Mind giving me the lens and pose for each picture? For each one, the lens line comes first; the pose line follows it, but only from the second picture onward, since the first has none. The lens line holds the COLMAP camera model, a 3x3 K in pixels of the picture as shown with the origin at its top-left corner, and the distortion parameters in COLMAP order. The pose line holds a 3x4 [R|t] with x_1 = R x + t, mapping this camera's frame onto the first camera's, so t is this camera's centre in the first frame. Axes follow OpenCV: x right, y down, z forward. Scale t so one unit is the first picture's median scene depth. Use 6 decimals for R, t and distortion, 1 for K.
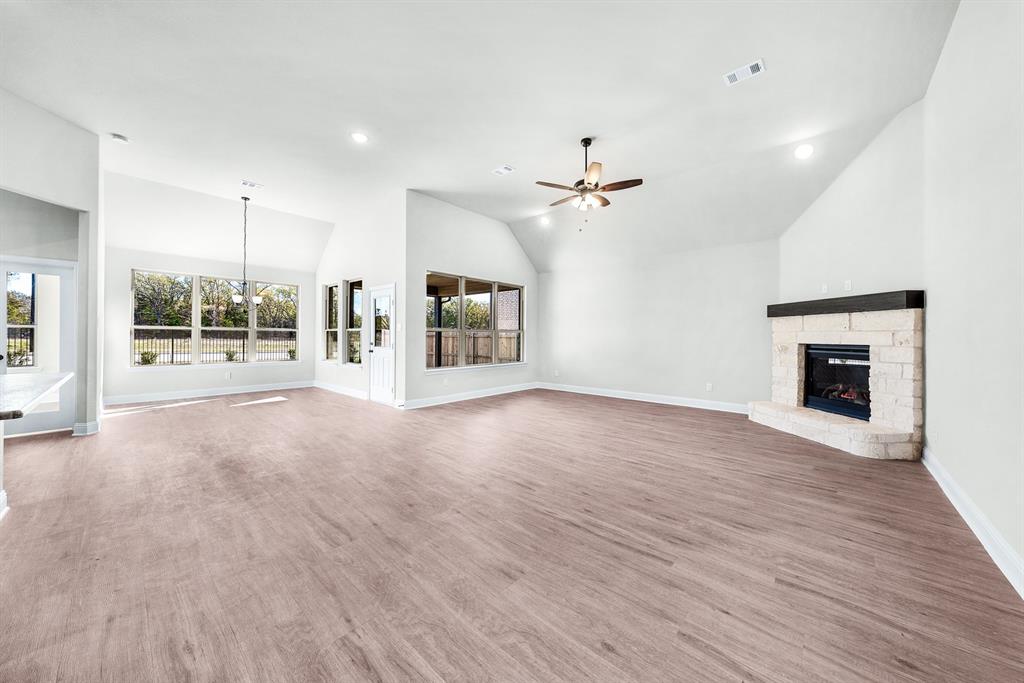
lens RADIAL K [[354.3, 0, 509.3], [0, 354.3, 339.3], [0, 0, 1]] dist [-0.001566, 0.000130]
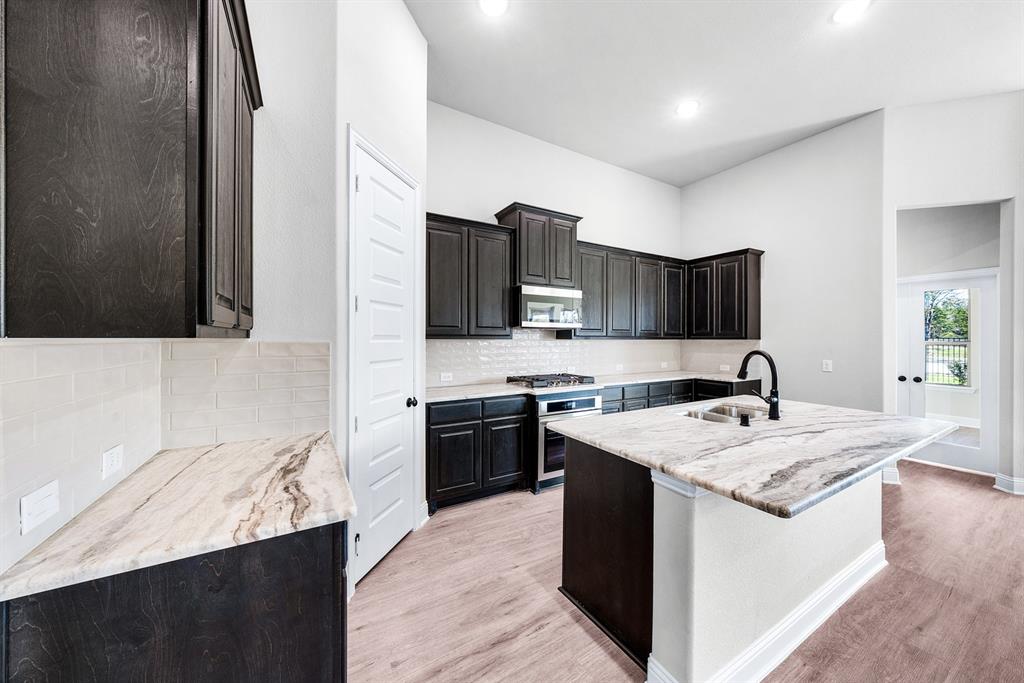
lens RADIAL K [[354.3, 0, 513.7], [0, 354.3, 338.9], [0, 0, 1]] dist [-0.001566, 0.000130]
pose [[-0.296872, -0.008173, -0.954882, -0.181011], [-0.011221, 0.999924, -0.005070, -0.051819], [0.954851, 0.009210, -0.296941, 0.236671]]
